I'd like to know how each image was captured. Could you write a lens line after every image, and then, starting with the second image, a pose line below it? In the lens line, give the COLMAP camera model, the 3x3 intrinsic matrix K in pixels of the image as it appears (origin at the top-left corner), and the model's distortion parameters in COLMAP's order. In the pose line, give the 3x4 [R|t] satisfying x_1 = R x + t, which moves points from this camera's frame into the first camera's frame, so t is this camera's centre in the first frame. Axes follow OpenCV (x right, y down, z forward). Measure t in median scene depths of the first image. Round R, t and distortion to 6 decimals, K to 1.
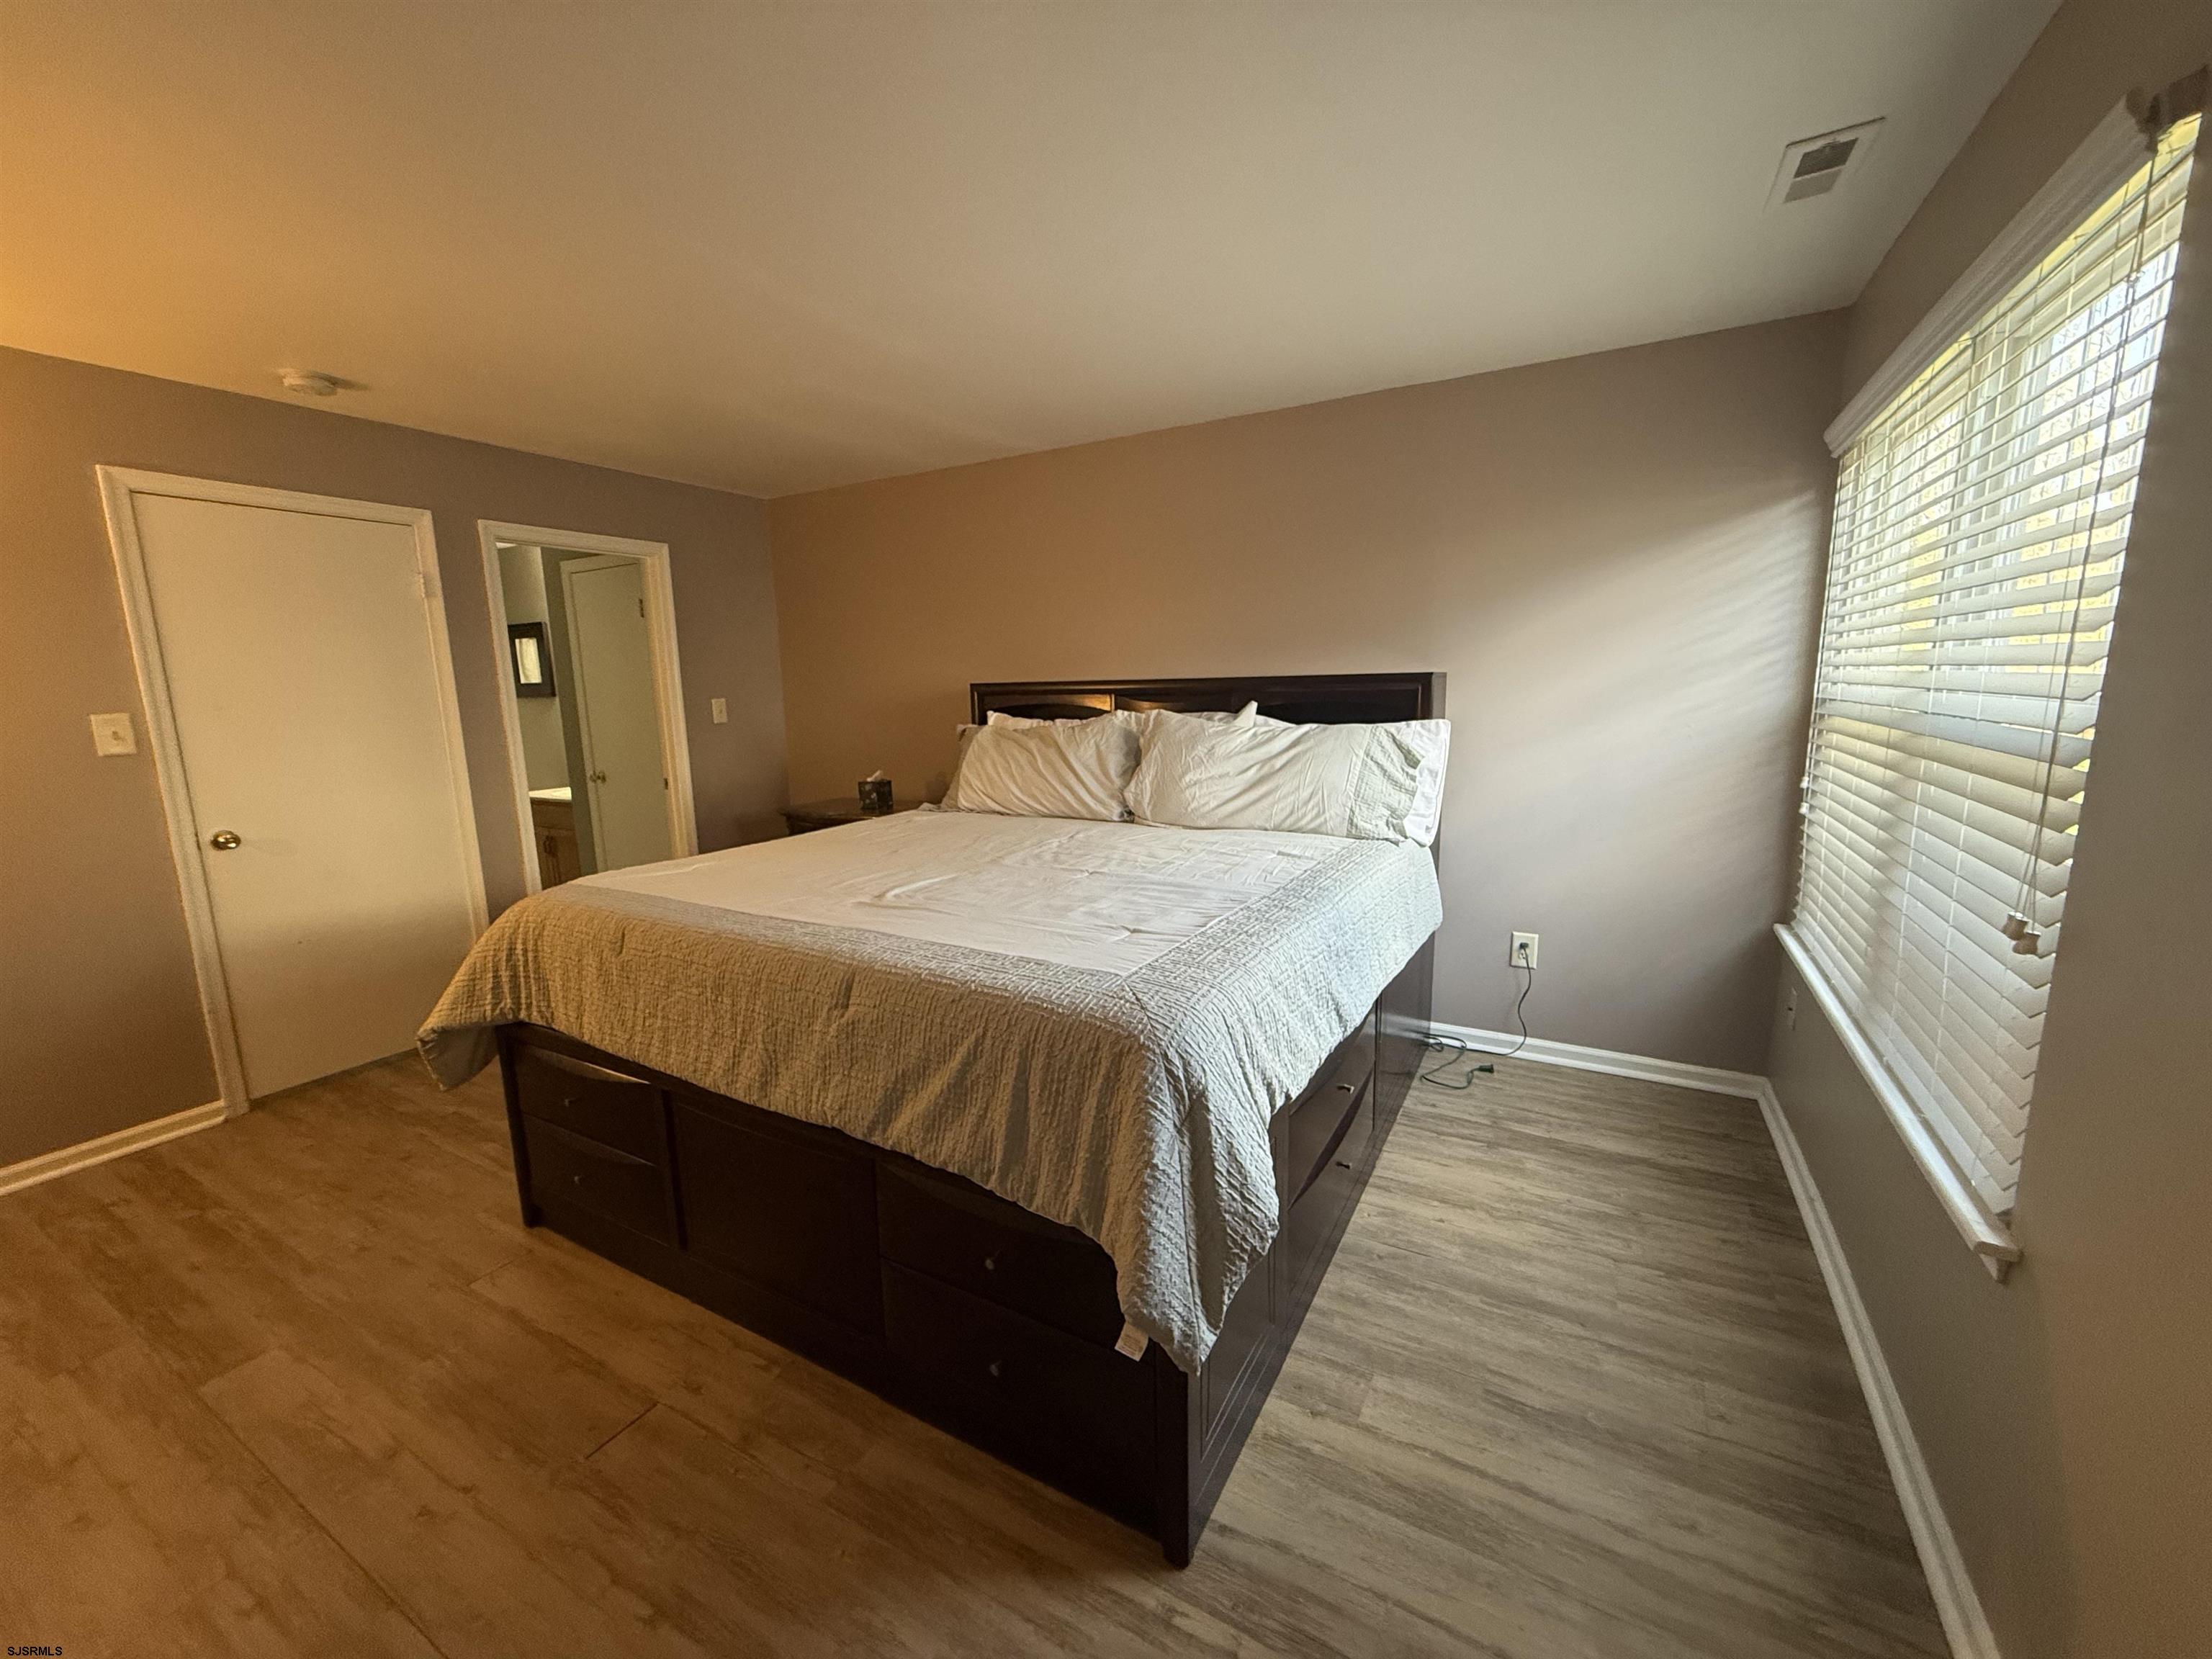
lens RADIAL K [[878.5, 0, 1094.2], [0, 878.5, 830.4], [0, 0, 1]] dist [-0.001412, 0.001282]
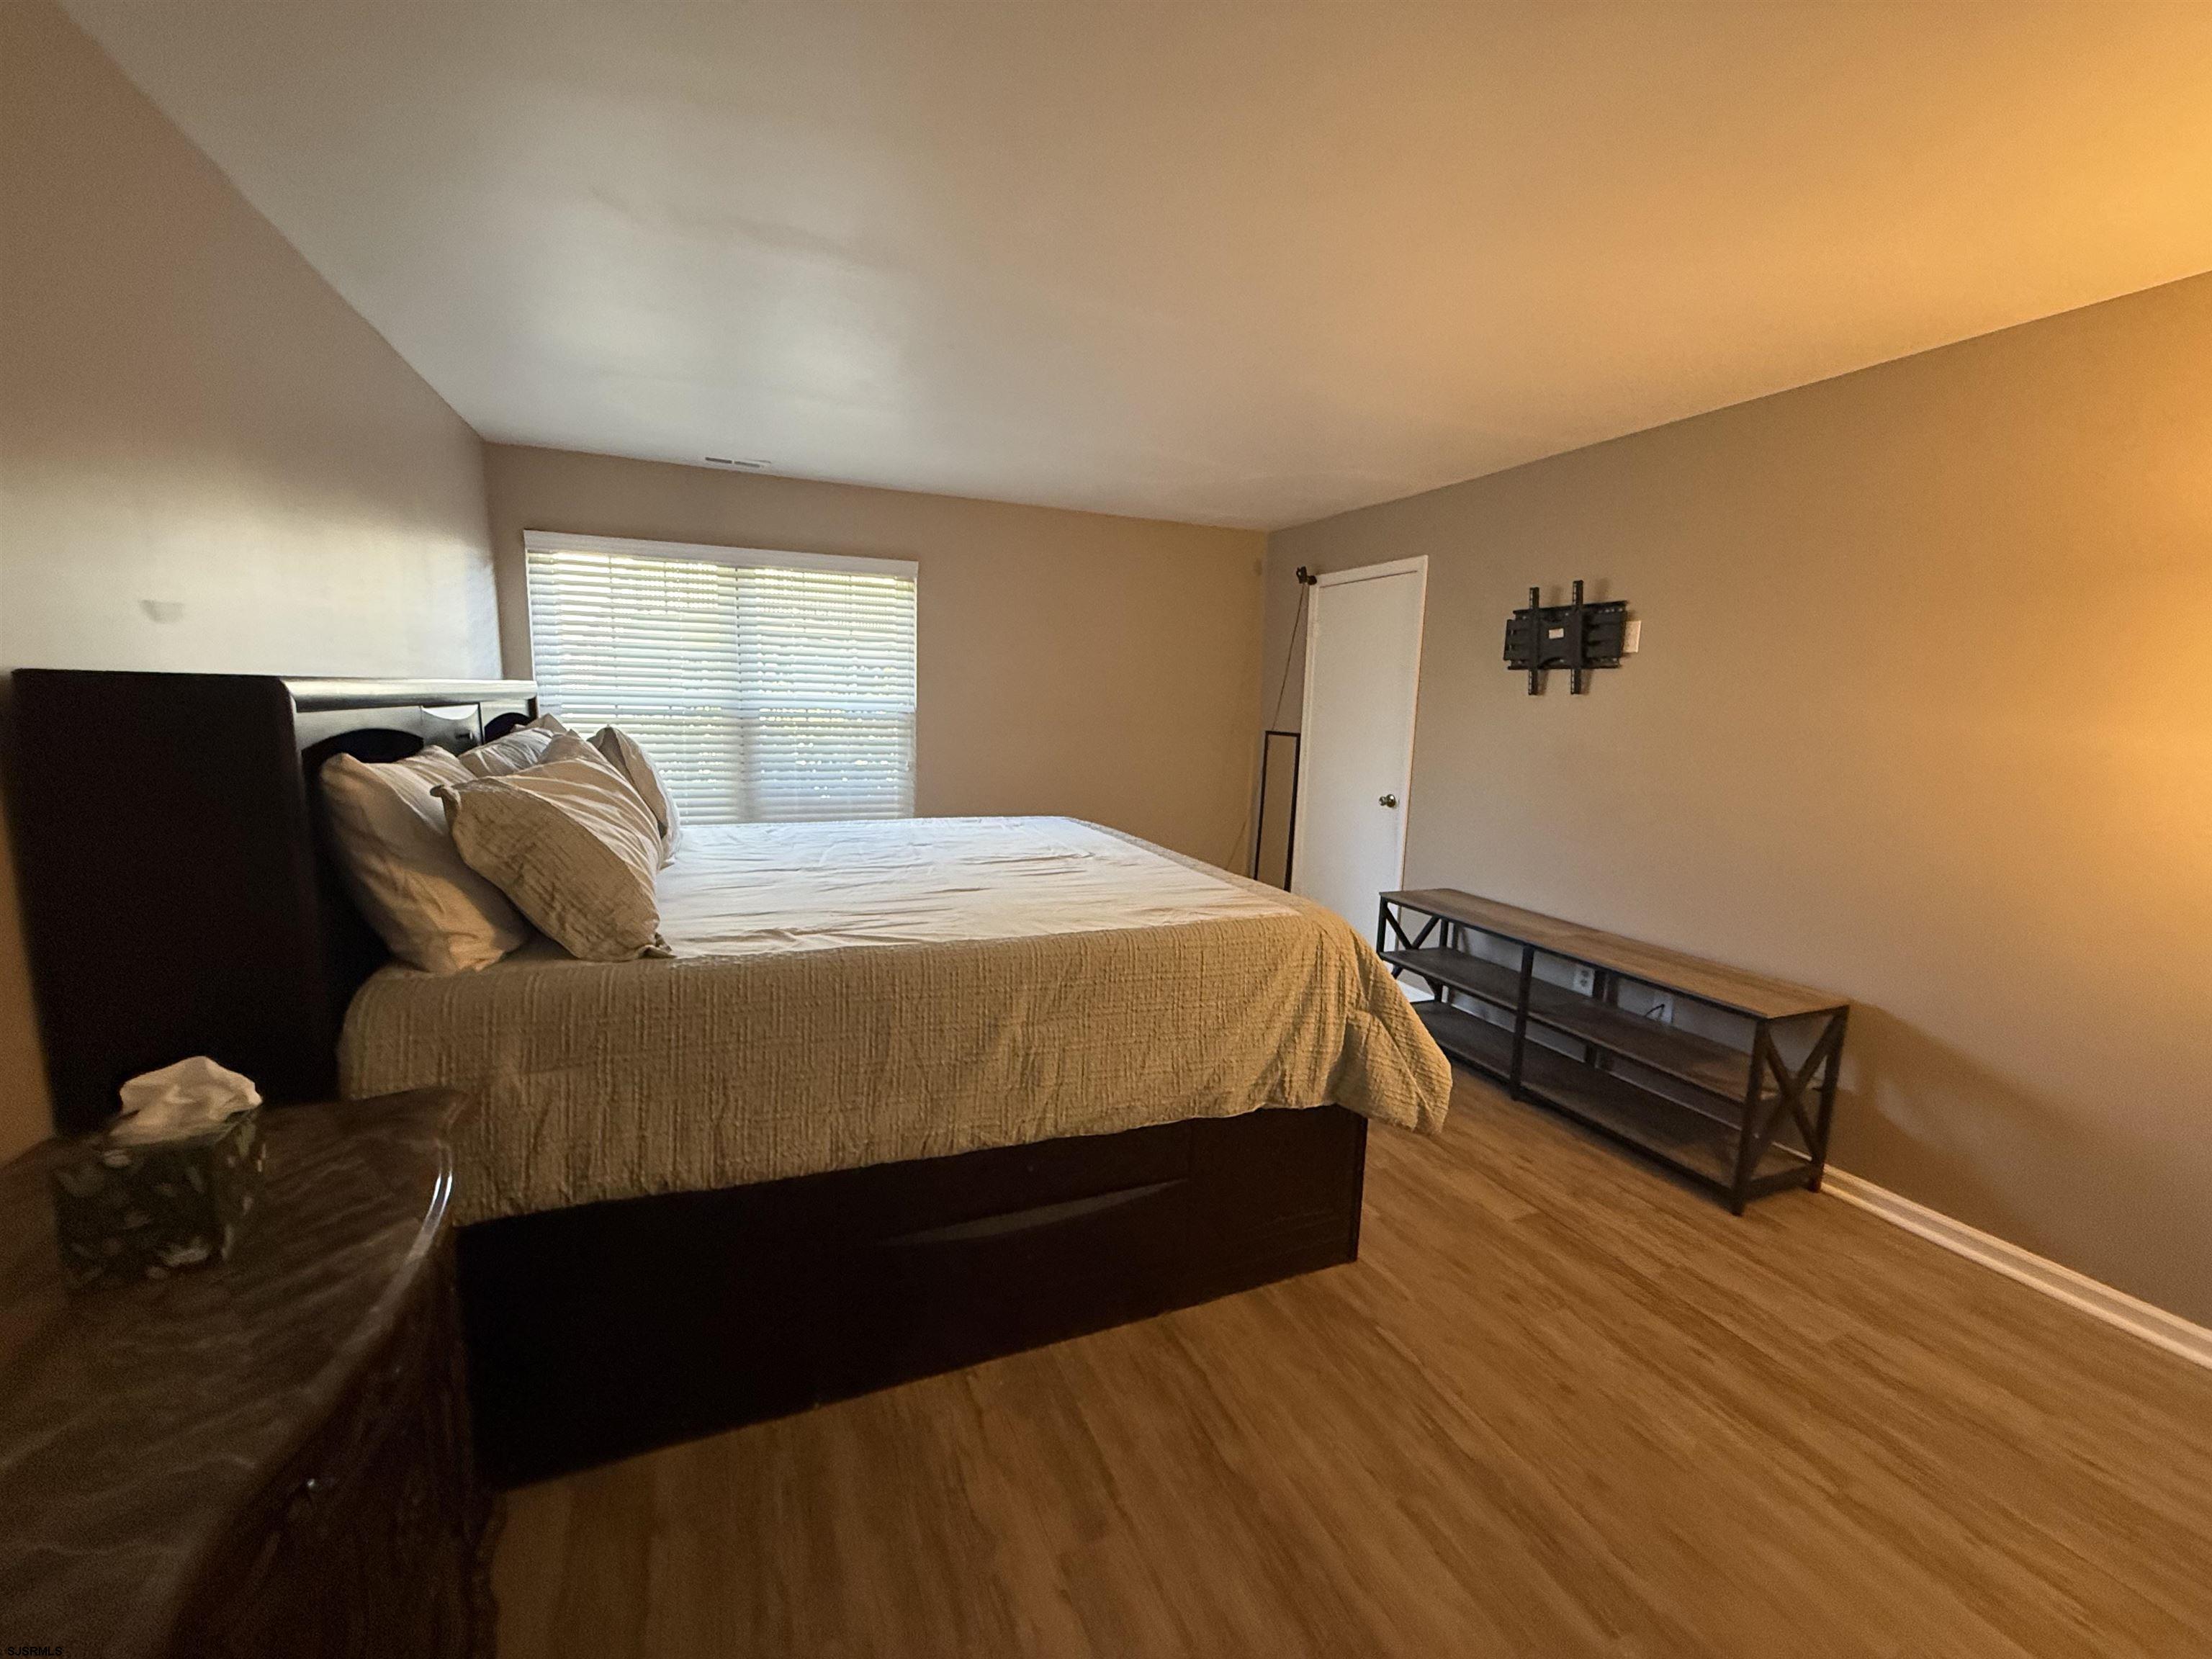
lens RADIAL K [[878.5, 0, 1096.5], [0, 878.5, 833.6], [0, 0, 1]] dist [-0.001412, 0.001282]
pose [[-0.799777, -0.087754, 0.593849, -1.087900], [0.093940, 0.958774, 0.268195, -0.314427], [-0.592902, 0.270282, -0.758561, 2.016867]]
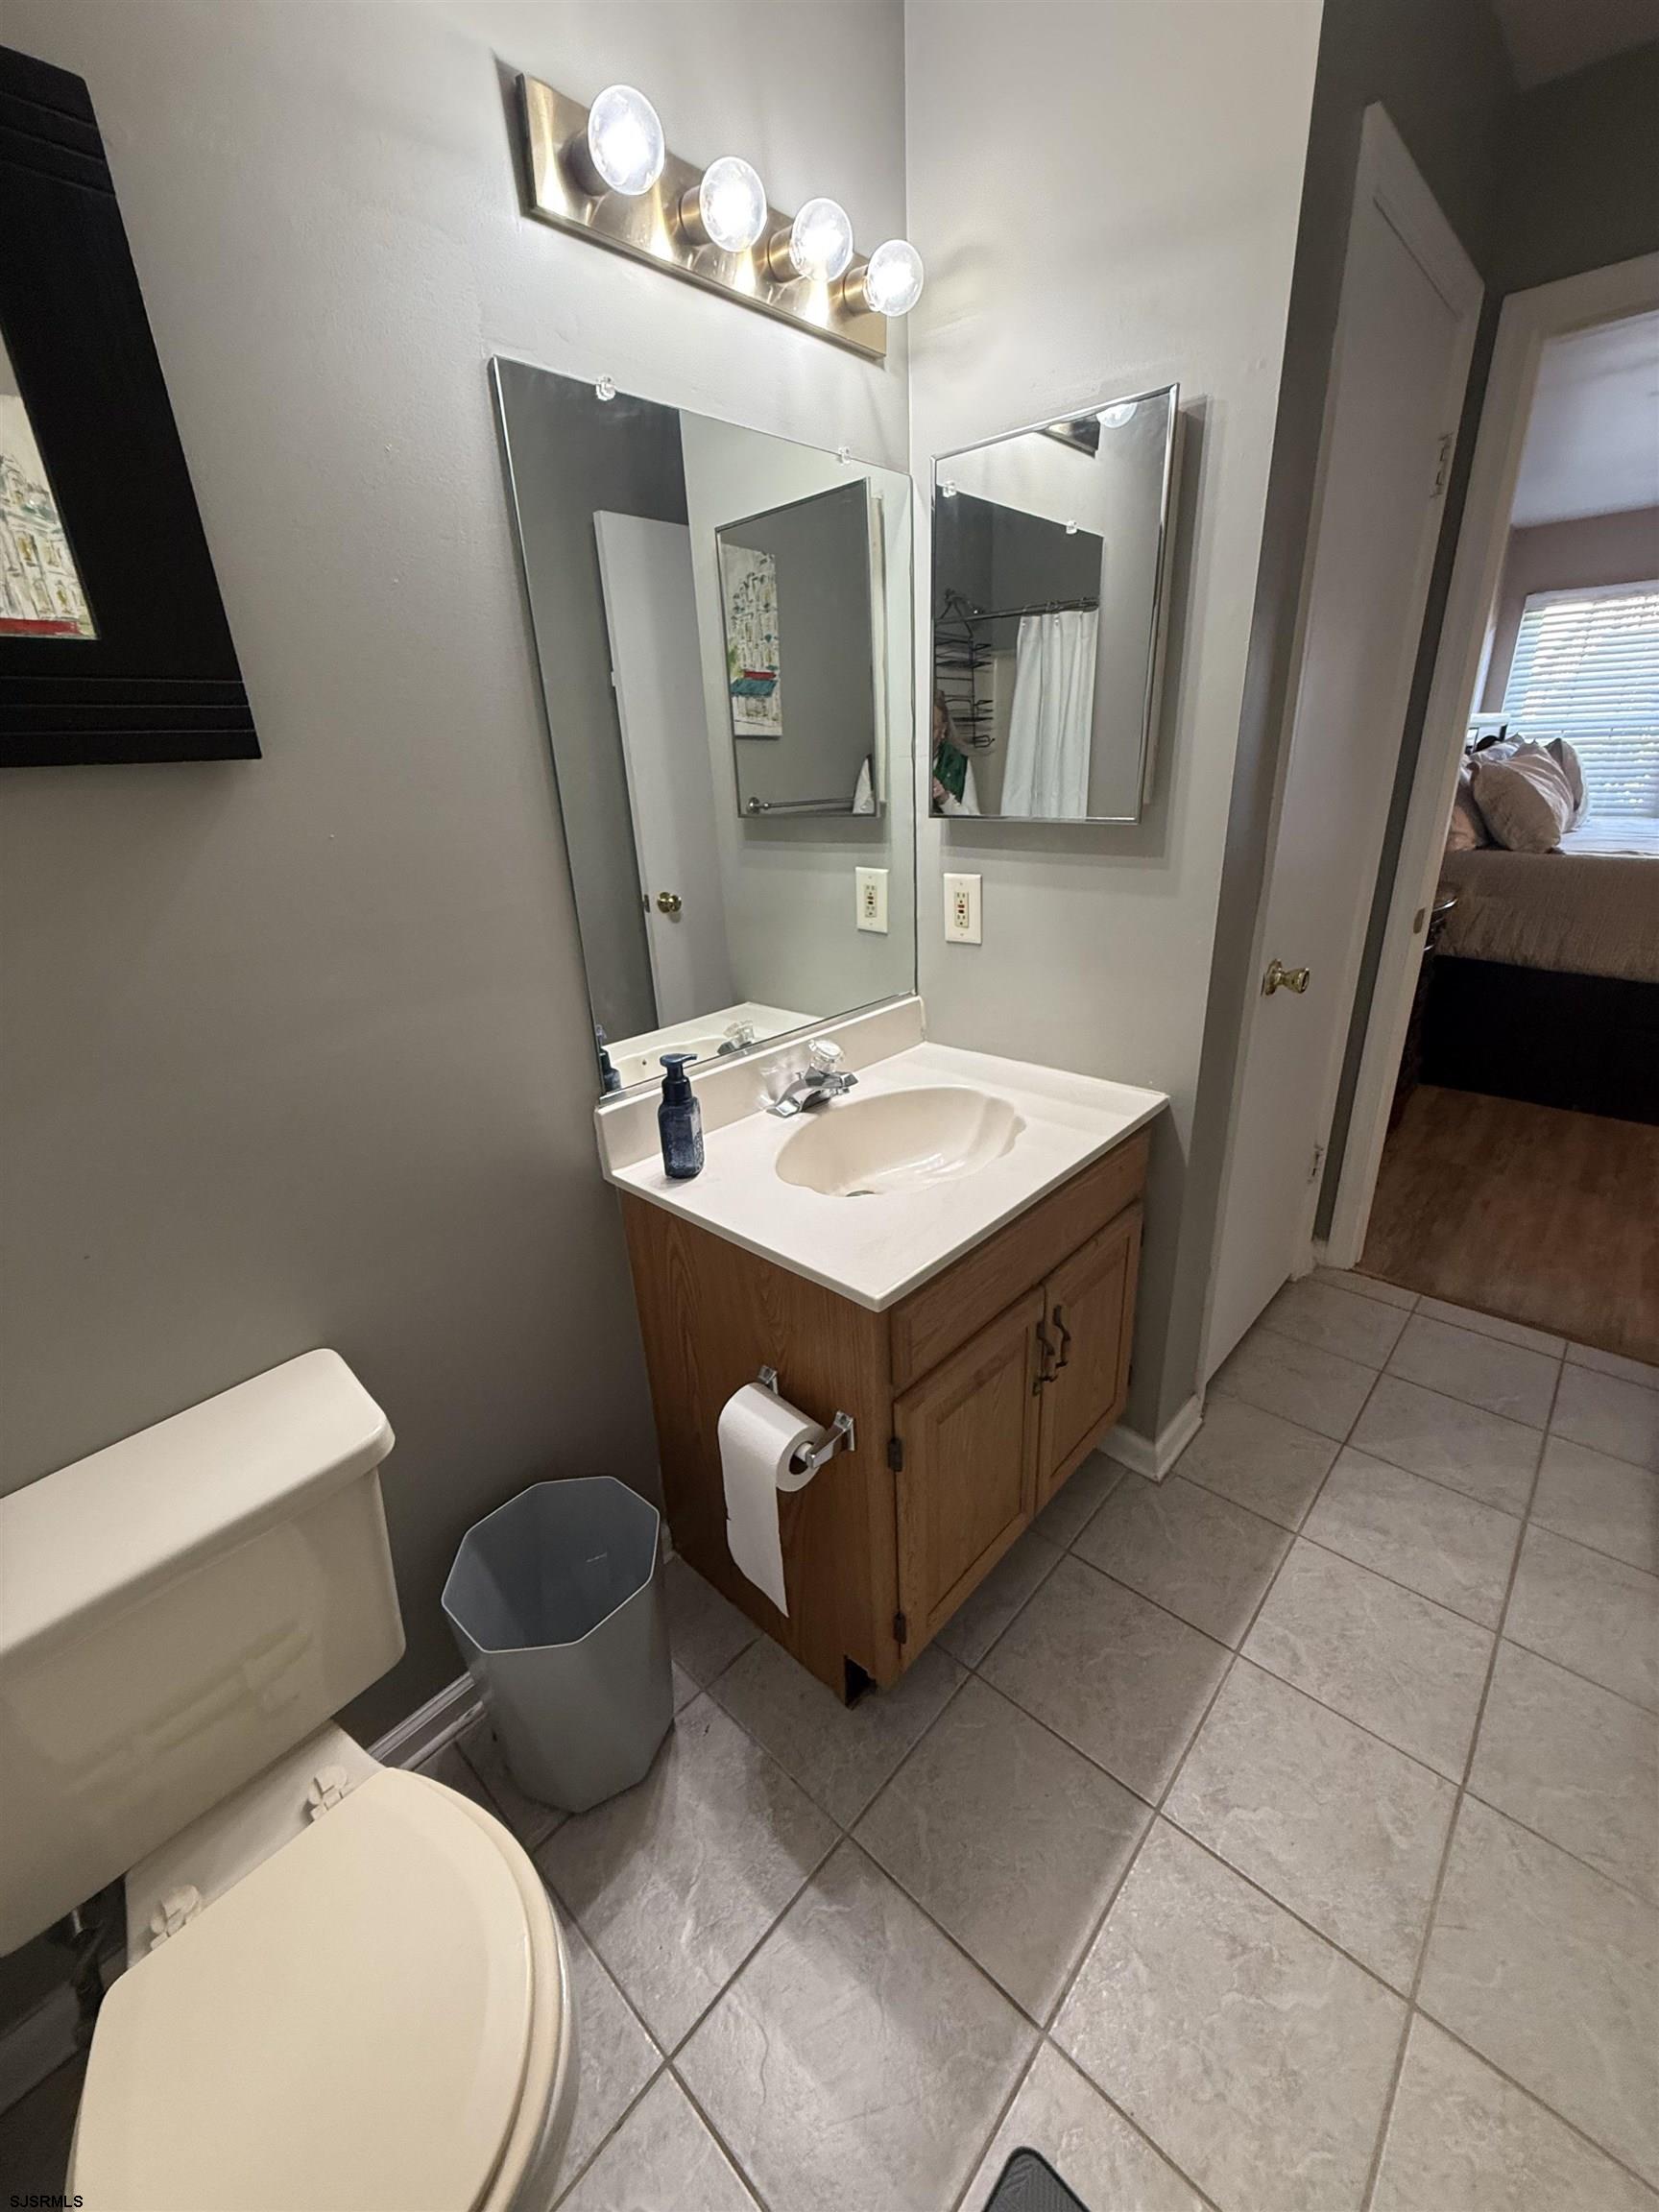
lens RADIAL K [[878.5, 0, 823.1], [0, 878.5, 1099.8], [0, 0, 1]] dist [-0.001412, 0.001282]
pose [[0.221136, -0.340871, 0.913732, -2.164362], [0.201904, 0.932630, 0.299057, -0.354948], [-0.954114, 0.118354, 0.275062, 2.540453]]
